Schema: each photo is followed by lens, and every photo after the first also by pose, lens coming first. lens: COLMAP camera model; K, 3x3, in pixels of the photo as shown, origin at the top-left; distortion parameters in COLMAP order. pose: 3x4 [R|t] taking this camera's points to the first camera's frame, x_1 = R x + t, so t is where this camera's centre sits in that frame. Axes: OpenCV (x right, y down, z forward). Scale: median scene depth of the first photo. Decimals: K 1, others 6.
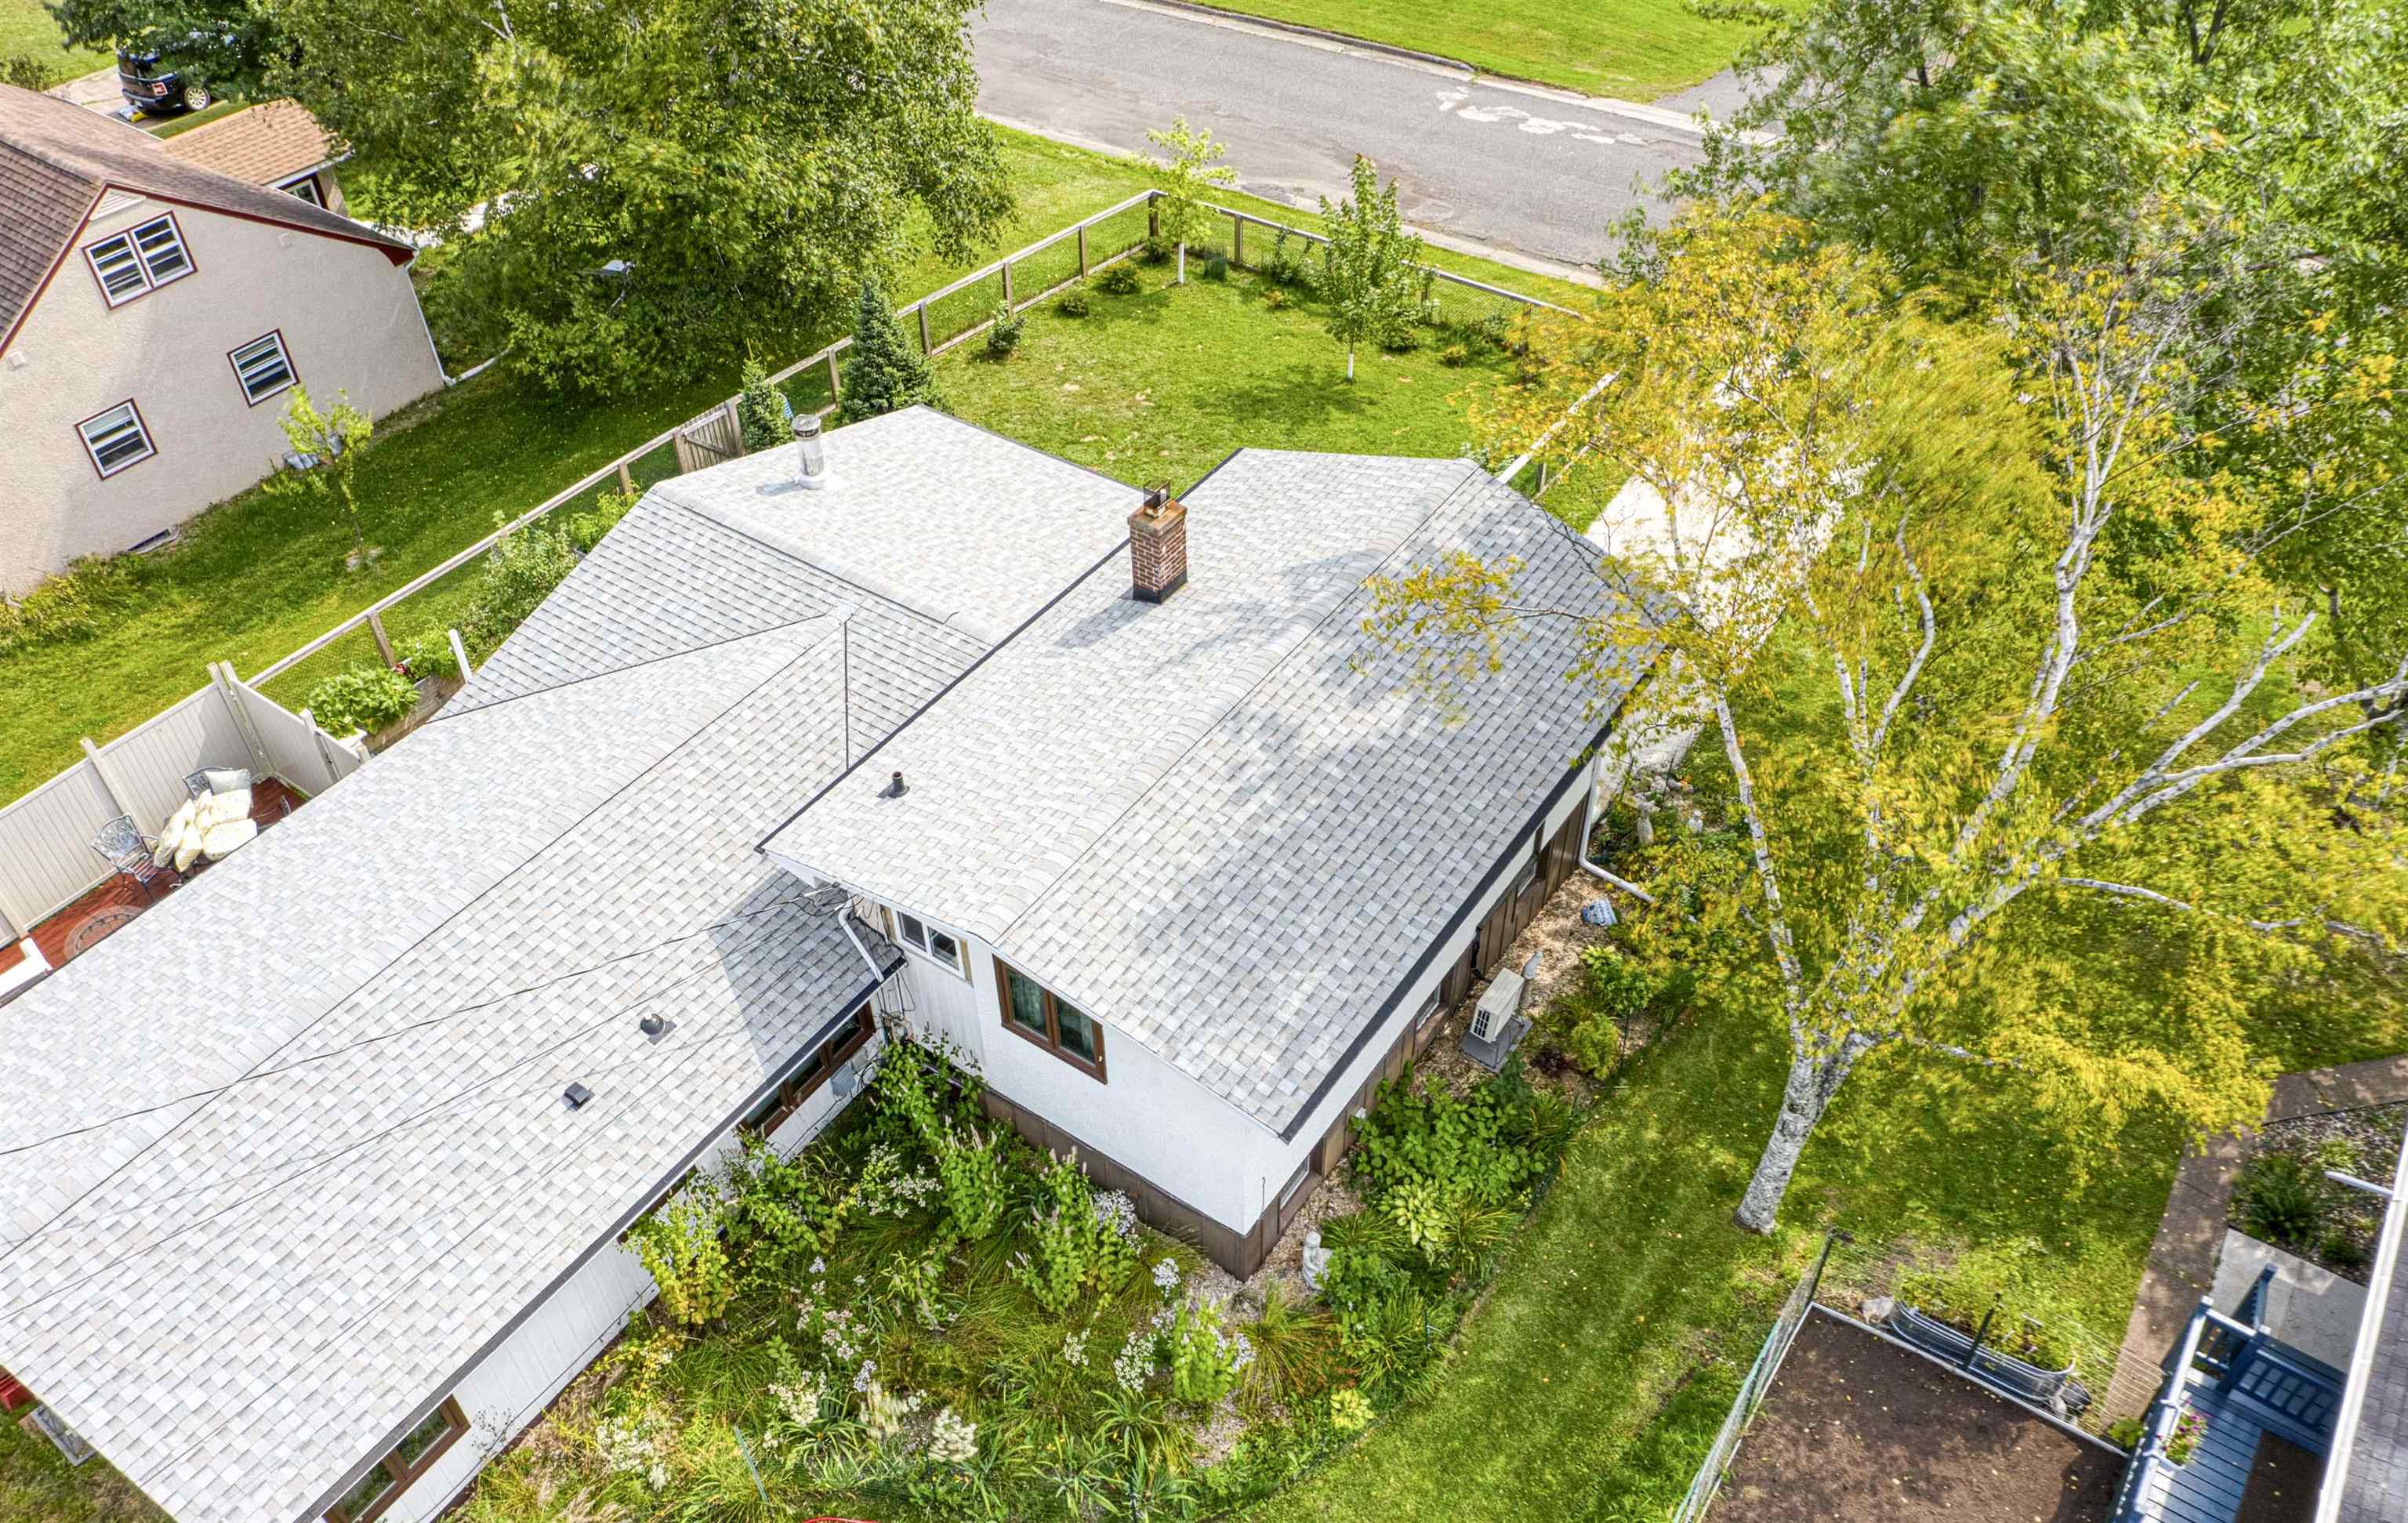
lens RADIAL K [[1769.9, 0, 1233.4], [0, 1769.9, 742.7], [0, 0, 1]] dist [-0.023186, -0.006370]
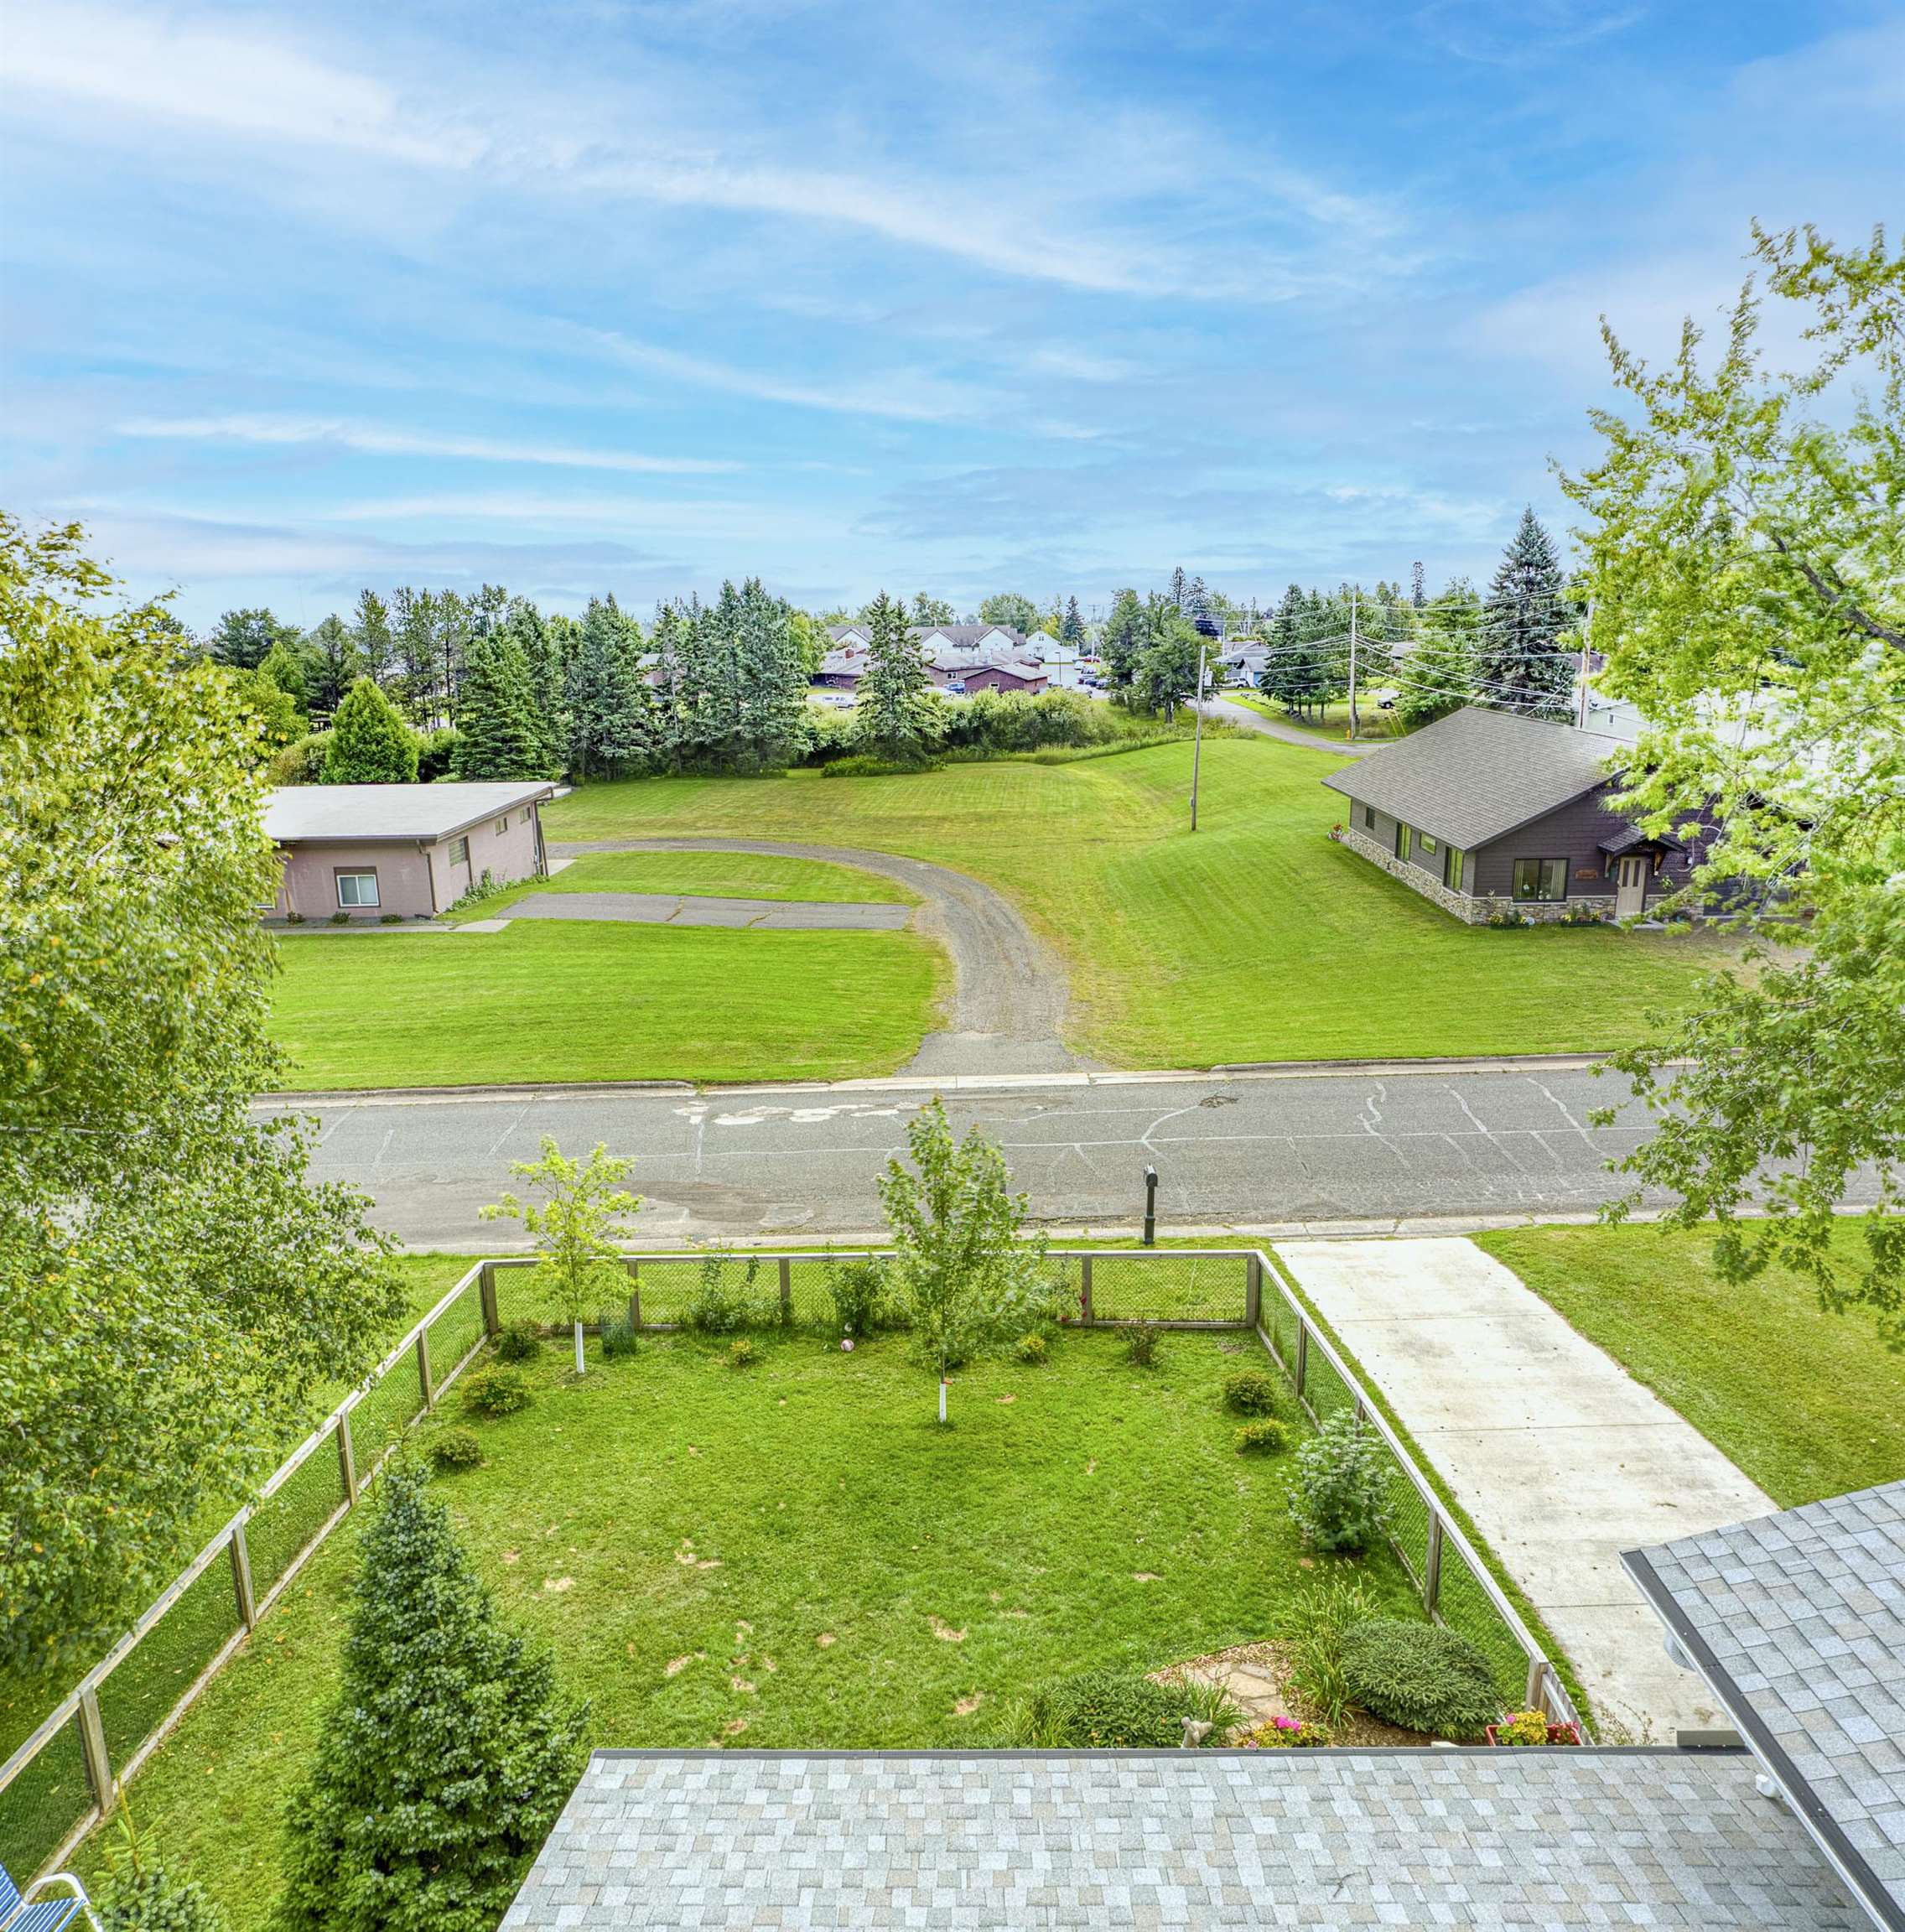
lens RADIAL K [[1422.2, 0, 941.9], [0, 1422.2, 981.1], [0, 0, 1]] dist [-0.045882, 0.036997]
pose [[0.835303, -0.141305, 0.531321, -0.148105], [0.378003, 0.849358, -0.368381, -0.112295], [-0.399228, 0.508551, 0.762885, 0.376529]]
